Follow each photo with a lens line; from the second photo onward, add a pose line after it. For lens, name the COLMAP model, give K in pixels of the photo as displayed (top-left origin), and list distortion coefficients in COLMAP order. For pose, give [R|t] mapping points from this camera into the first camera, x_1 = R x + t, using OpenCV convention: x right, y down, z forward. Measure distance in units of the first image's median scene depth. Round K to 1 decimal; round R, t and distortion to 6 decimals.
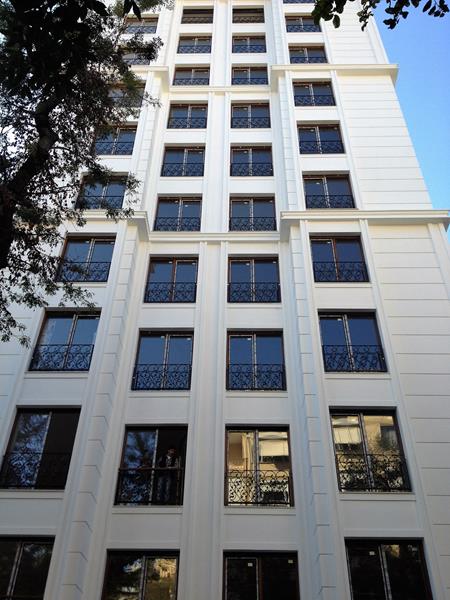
lens RADIAL K [[553.9, 0, 223.7], [0, 553.9, 300.0], [0, 0, 1]] dist [0.021110, 0.000000]
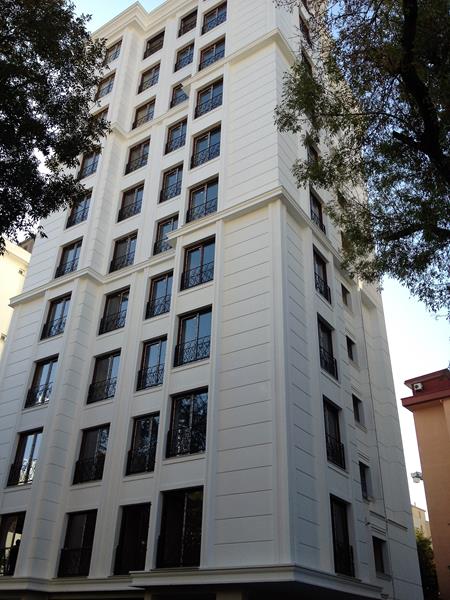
lens RADIAL K [[553.9, 0, 222.5], [0, 553.9, 300.9], [0, 0, 1]] dist [0.021110, 0.000000]
pose [[0.840488, -0.275832, -0.466365, 0.716858], [0.329913, 0.943299, 0.036658, -0.021917], [0.429810, -0.184670, 0.883833, -0.059974]]
